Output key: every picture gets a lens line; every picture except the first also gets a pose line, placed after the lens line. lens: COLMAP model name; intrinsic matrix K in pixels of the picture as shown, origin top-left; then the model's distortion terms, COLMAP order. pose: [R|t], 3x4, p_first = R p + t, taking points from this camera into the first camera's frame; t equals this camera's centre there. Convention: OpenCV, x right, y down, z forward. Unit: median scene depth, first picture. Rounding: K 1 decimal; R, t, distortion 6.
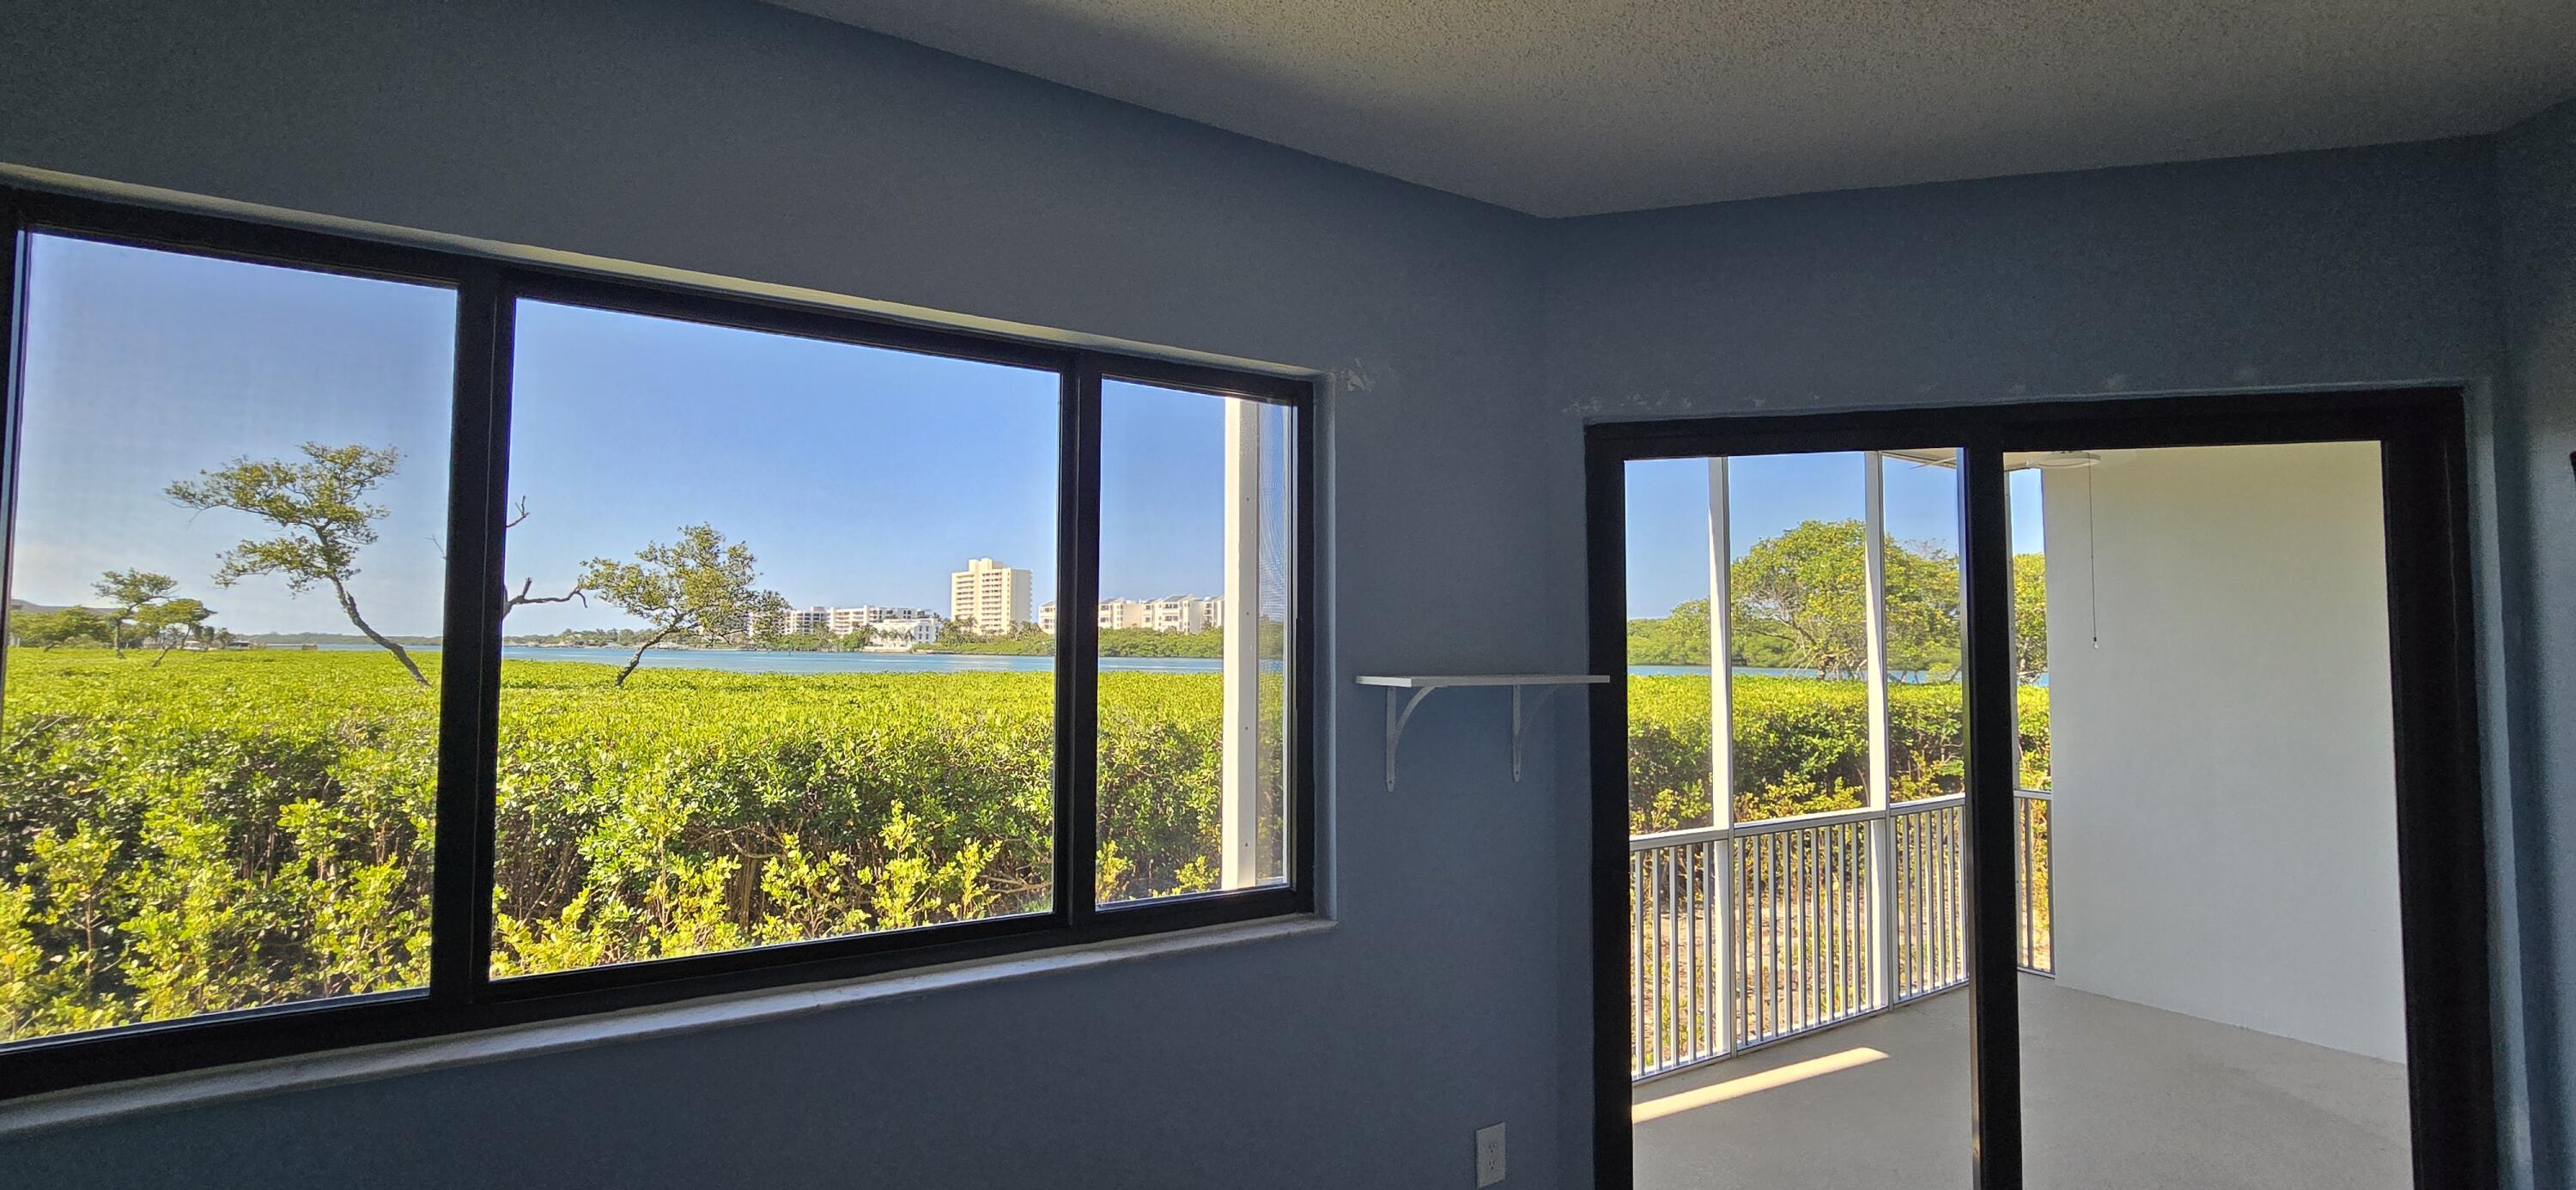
lens RADIAL K [[1057.9, 0, 1287.5], [0, 1057.9, 594.1], [0, 0, 1]] dist [-0.001646, -0.000451]
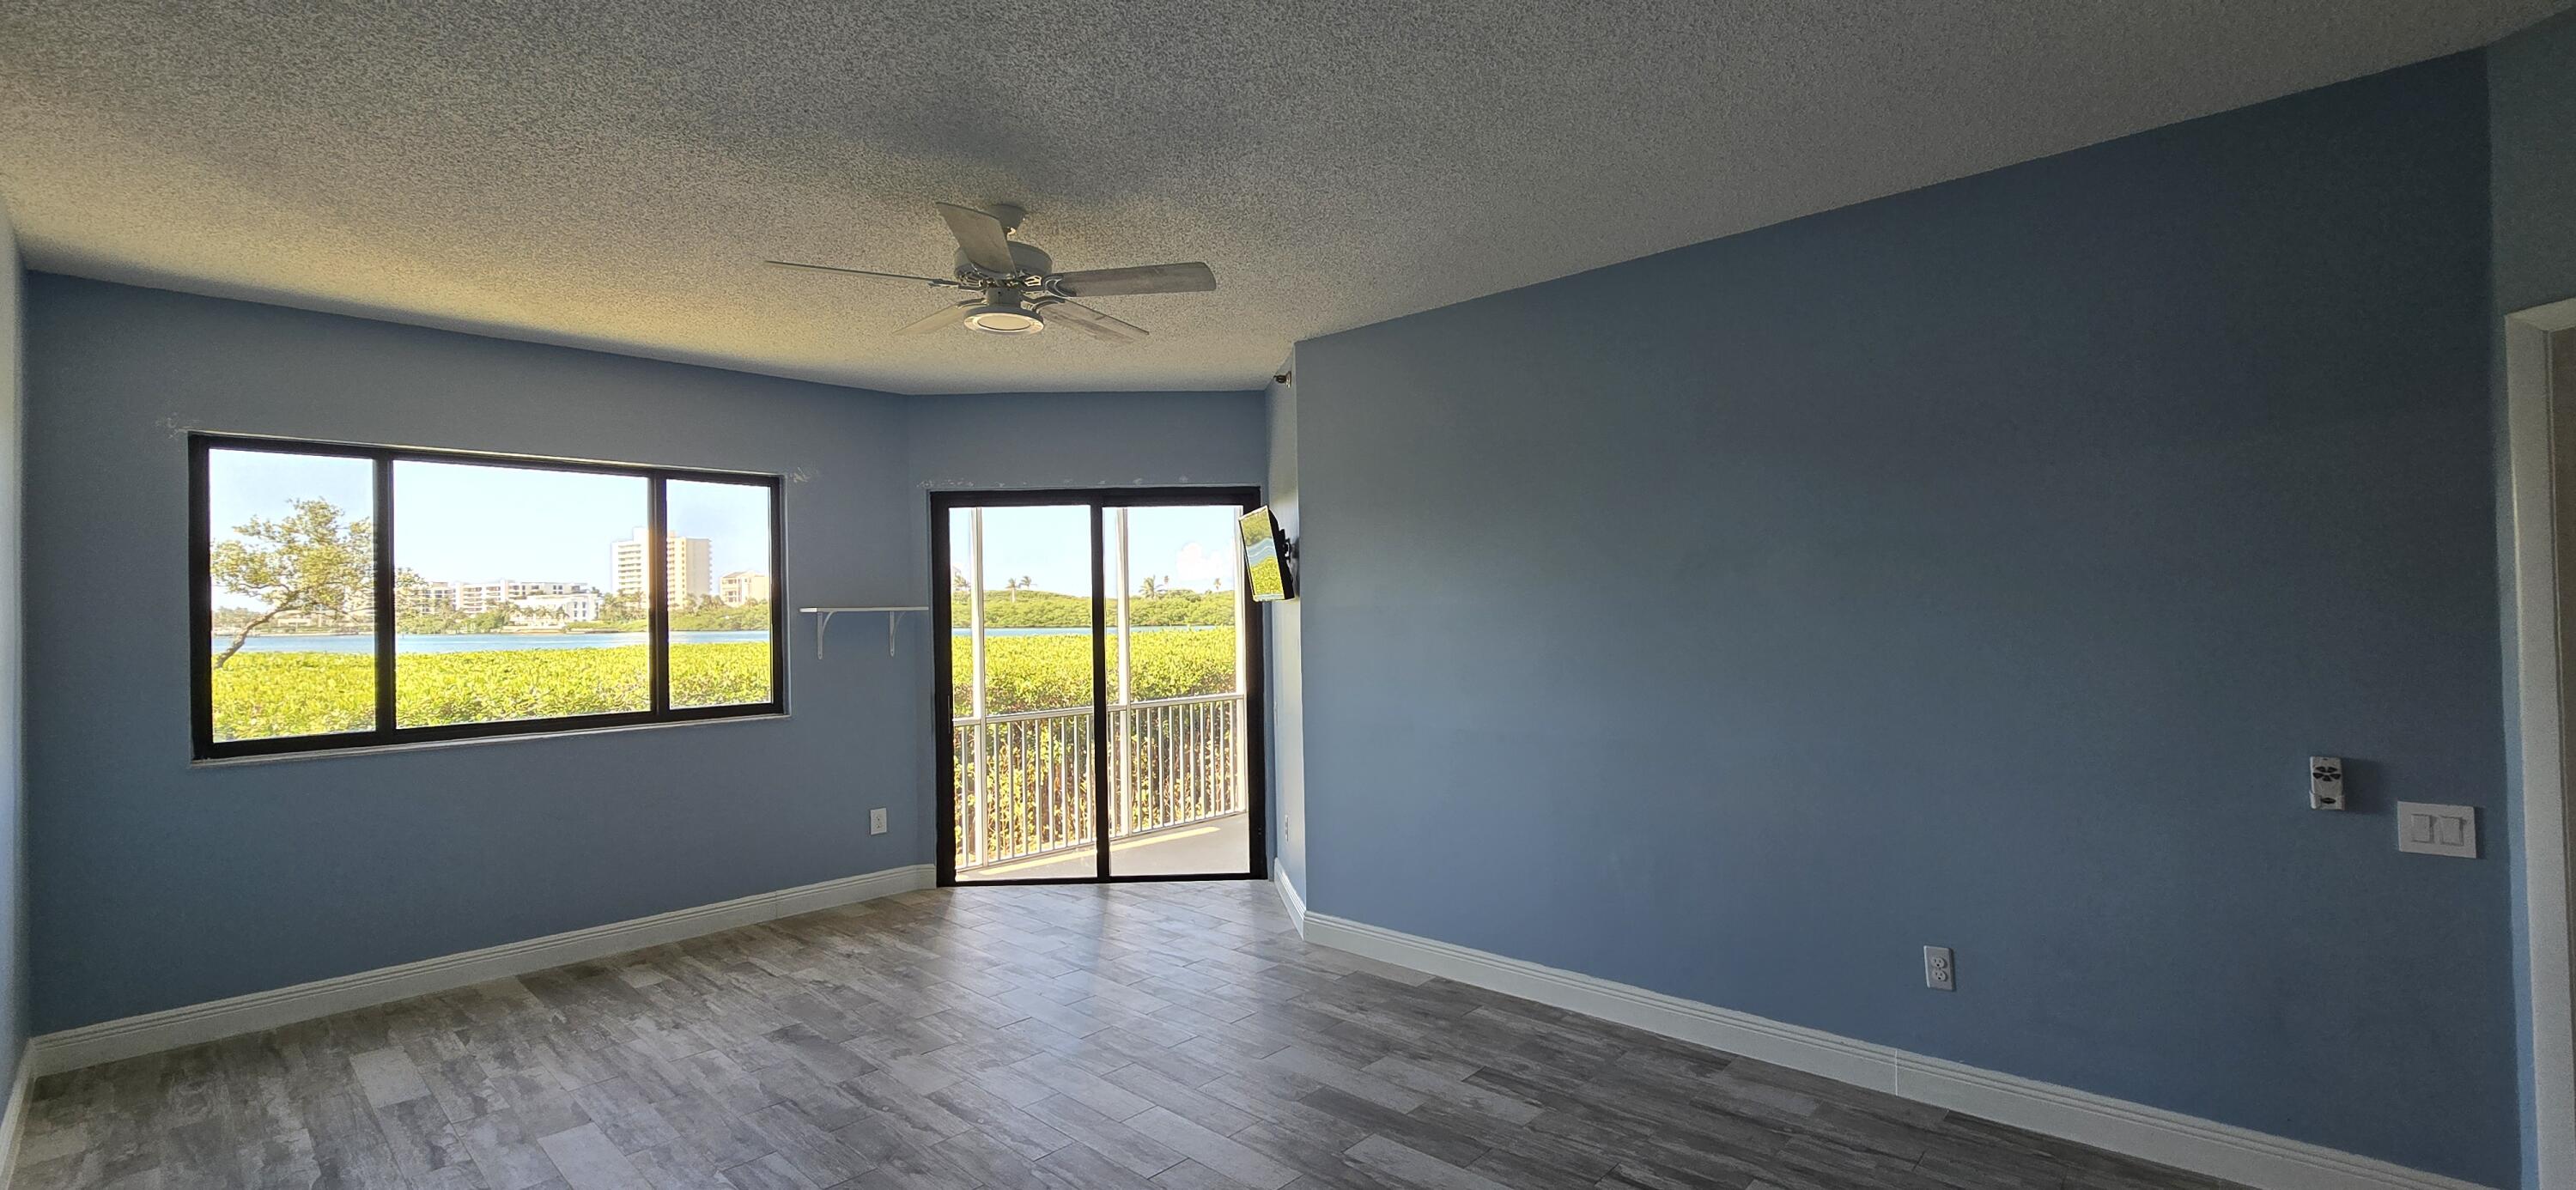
lens RADIAL K [[1057.9, 0, 1288.6], [0, 1057.9, 598.6], [0, 0, 1]] dist [-0.001646, -0.000451]
pose [[0.966161, -0.019589, 0.257195, 0.432260], [0.010246, 0.999240, 0.037614, -0.016158], [-0.257736, -0.033706, 0.965627, -1.277363]]
